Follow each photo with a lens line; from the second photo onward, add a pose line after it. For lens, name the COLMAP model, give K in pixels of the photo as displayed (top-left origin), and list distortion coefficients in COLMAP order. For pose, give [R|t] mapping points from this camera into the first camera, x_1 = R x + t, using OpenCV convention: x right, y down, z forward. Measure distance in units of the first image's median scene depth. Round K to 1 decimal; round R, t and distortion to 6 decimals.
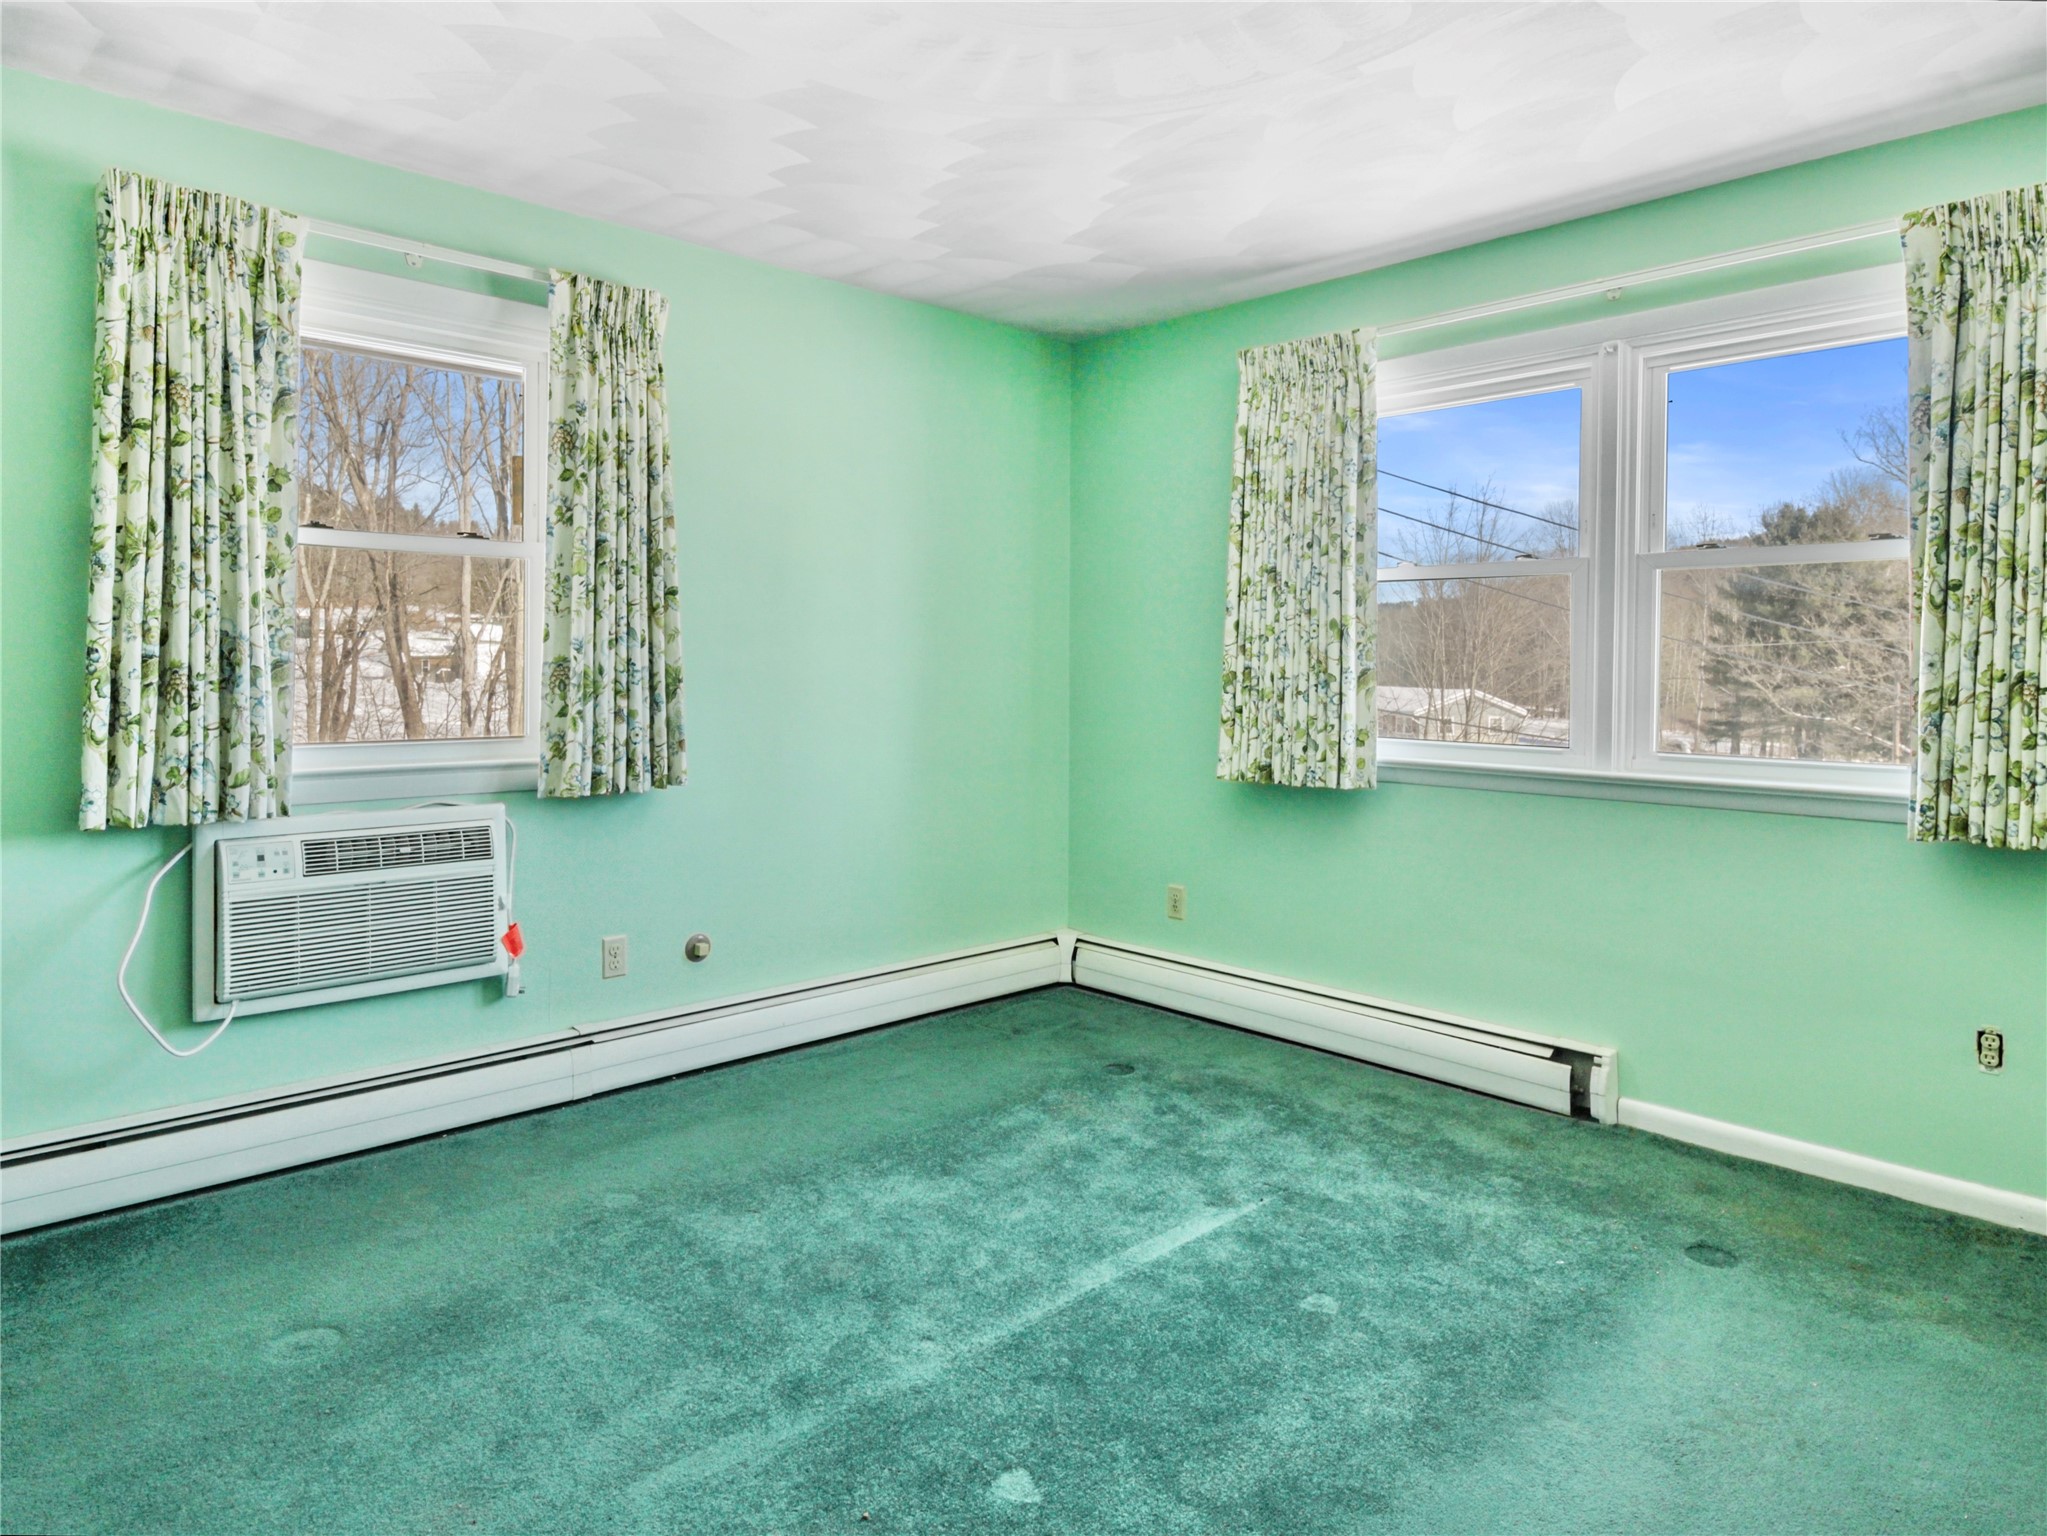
lens RADIAL K [[1344.1, 0, 1063.3], [0, 1344.1, 685.6], [0, 0, 1]] dist [0.003061, -0.008201]
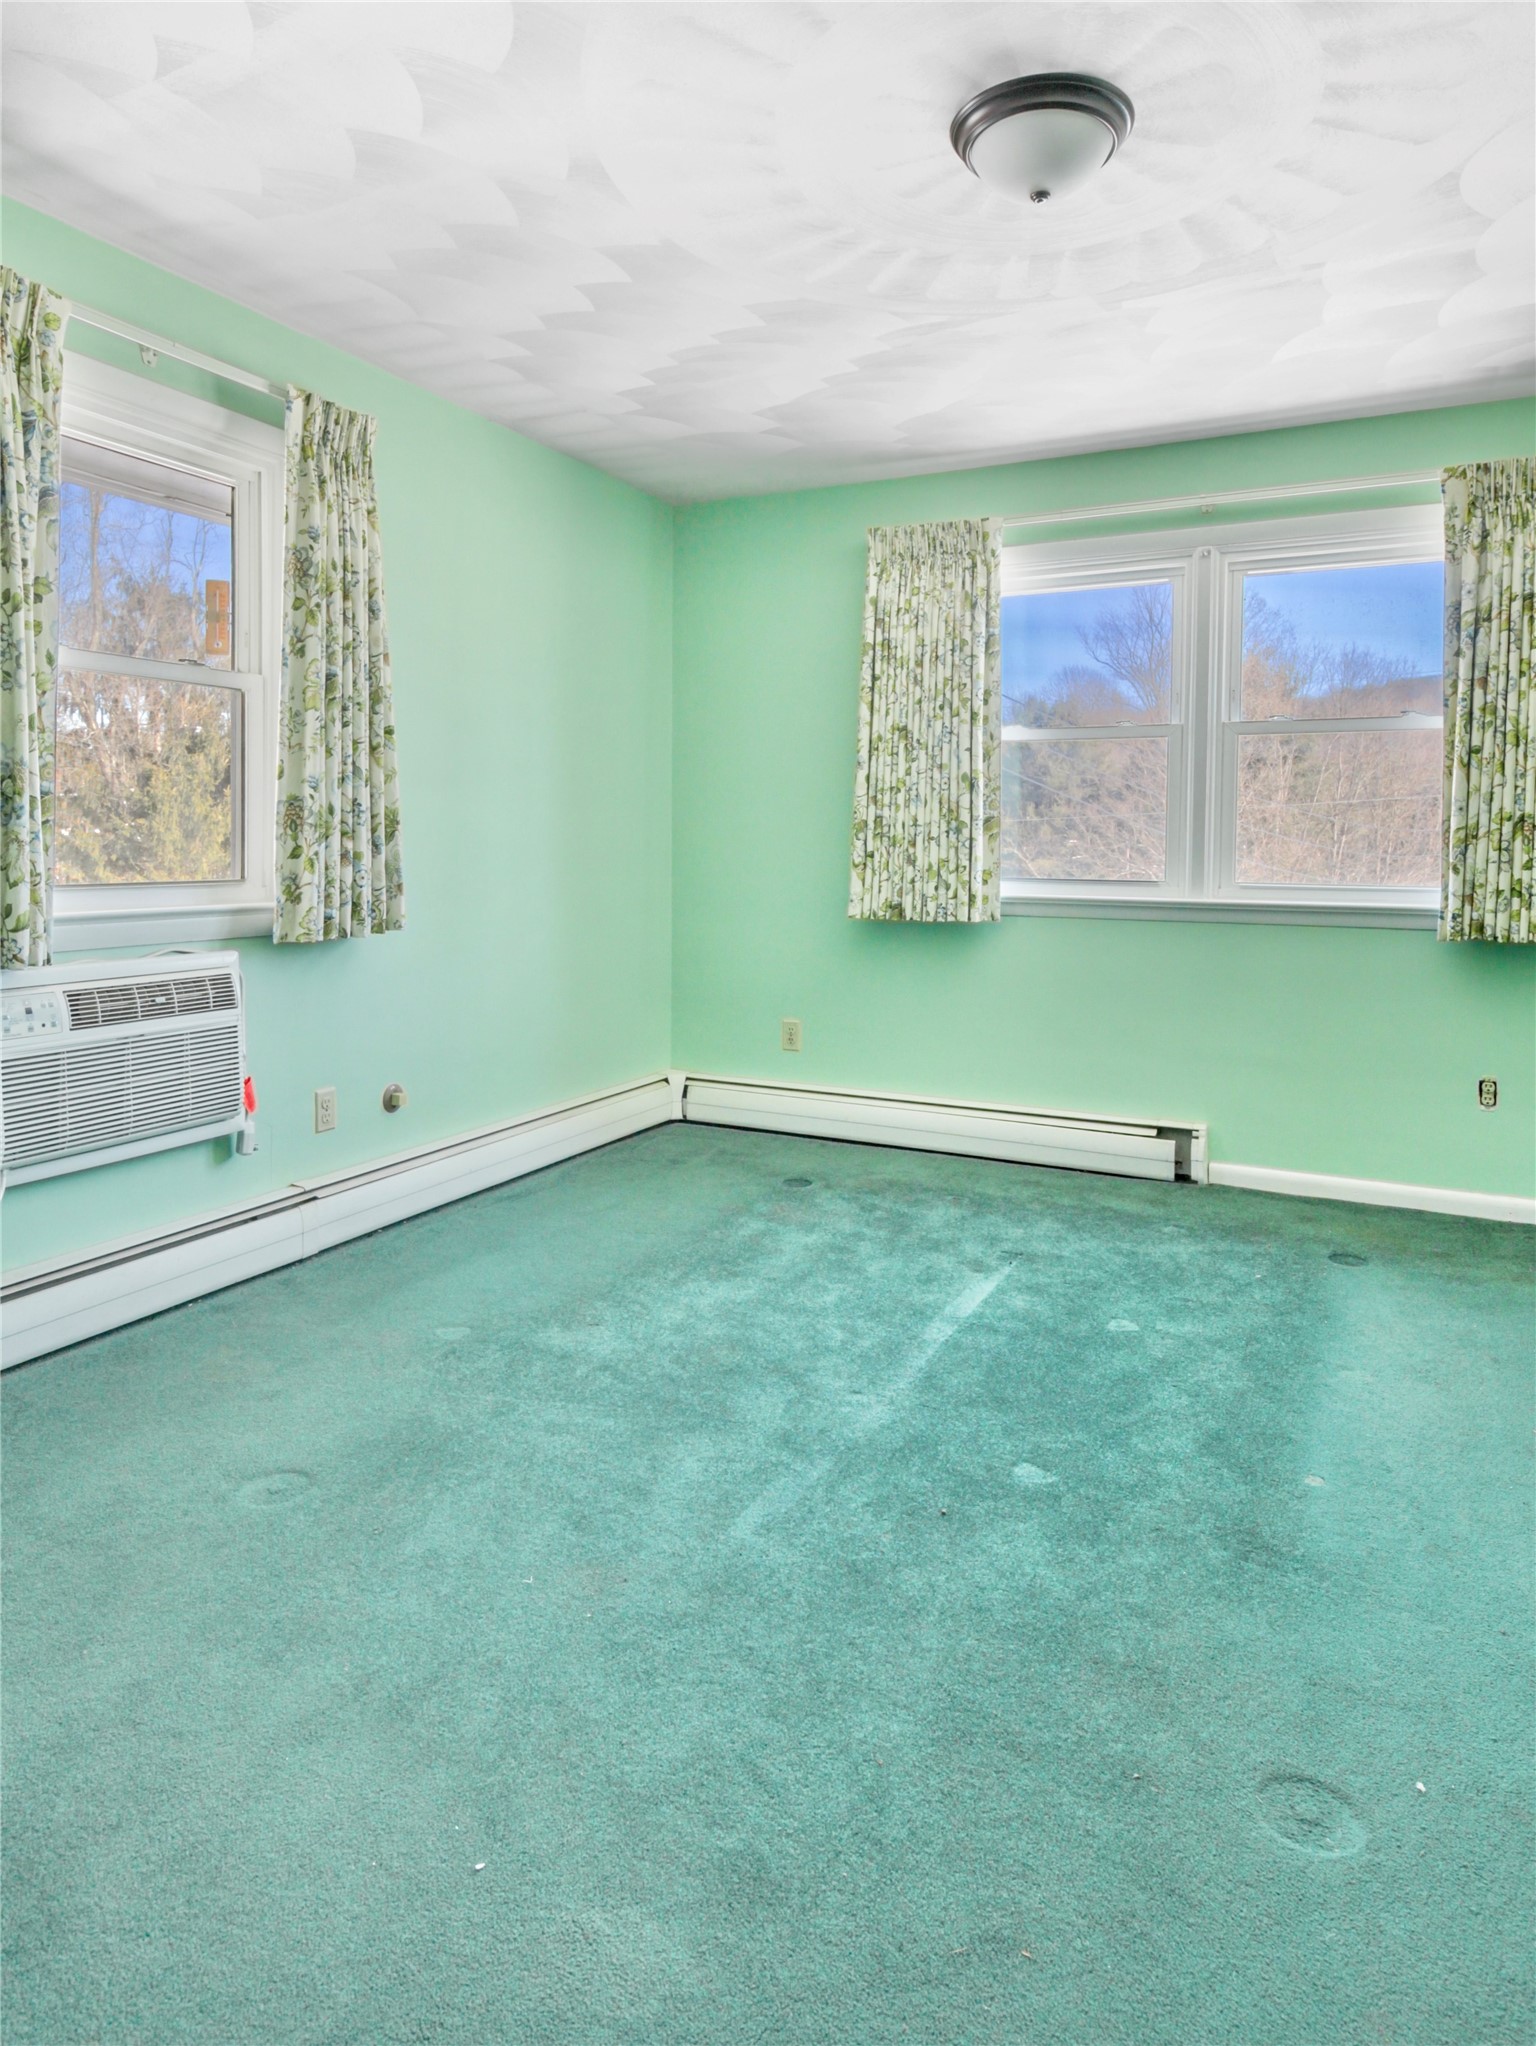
lens RADIAL K [[1378.8, 0, 768.6], [0, 1378.8, 896.6], [0, 0, 1]] dist [0.002879, -0.003757]
pose [[0.934331, -0.014089, 0.356128, -0.413578], [0.006248, 0.999712, 0.023158, 0.030208], [-0.356352, -0.019412, 0.934150, -0.034760]]
